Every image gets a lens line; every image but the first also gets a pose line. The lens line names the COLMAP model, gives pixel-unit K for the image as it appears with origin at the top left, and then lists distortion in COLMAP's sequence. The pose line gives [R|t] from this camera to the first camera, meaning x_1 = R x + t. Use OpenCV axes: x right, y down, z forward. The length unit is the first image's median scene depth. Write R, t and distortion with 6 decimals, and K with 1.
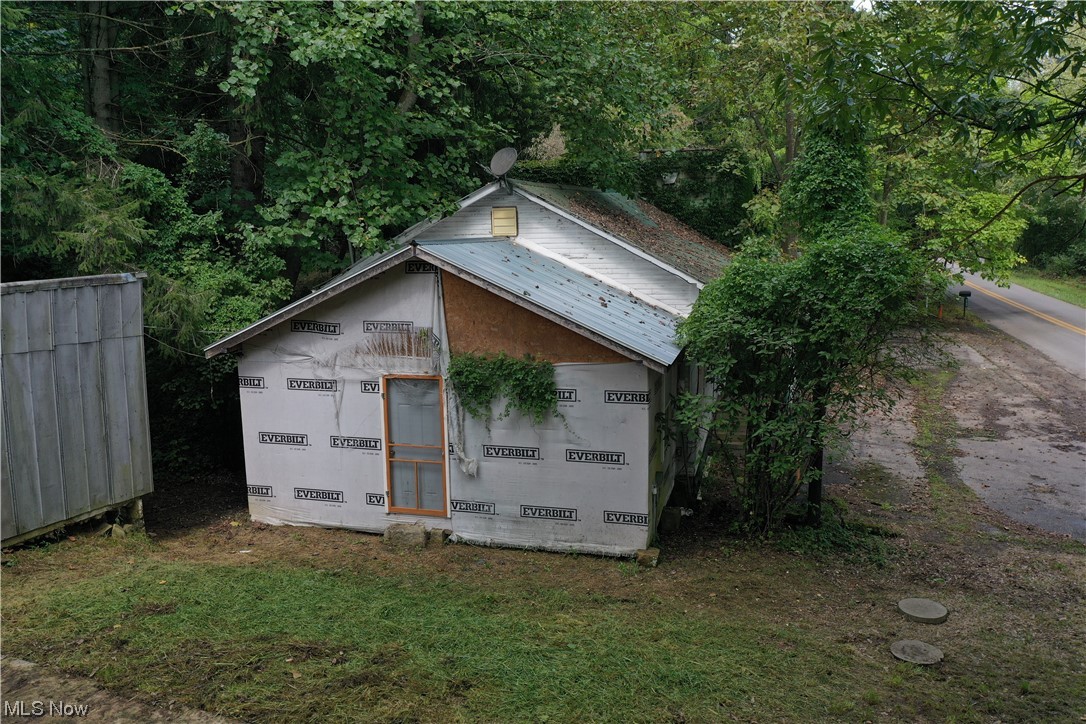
lens RADIAL K [[857.4, 0, 553.0], [0, 857.4, 359.1], [0, 0, 1]] dist [0.000567, -0.000920]
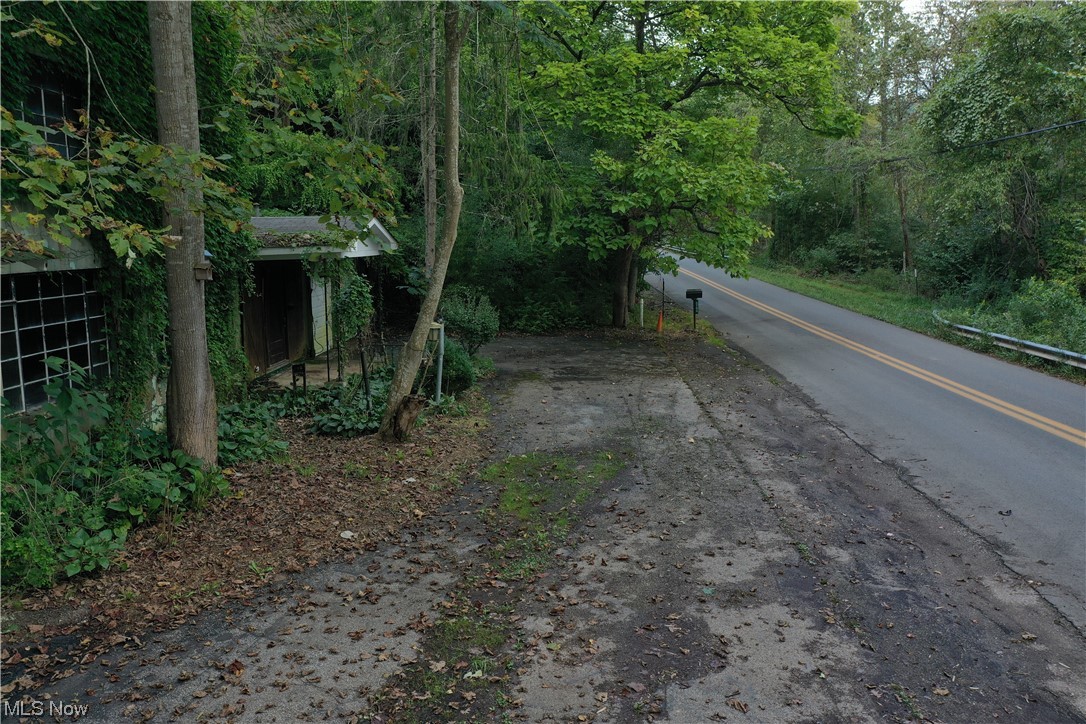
lens RADIAL K [[857.4, 0, 548.3], [0, 857.4, 357.9], [0, 0, 1]] dist [0.000567, -0.000920]
pose [[0.973917, -0.034274, 0.224303, 0.763059], [0.039044, 0.999095, -0.016866, -0.069431], [-0.223522, 0.025184, 0.974374, 1.320374]]
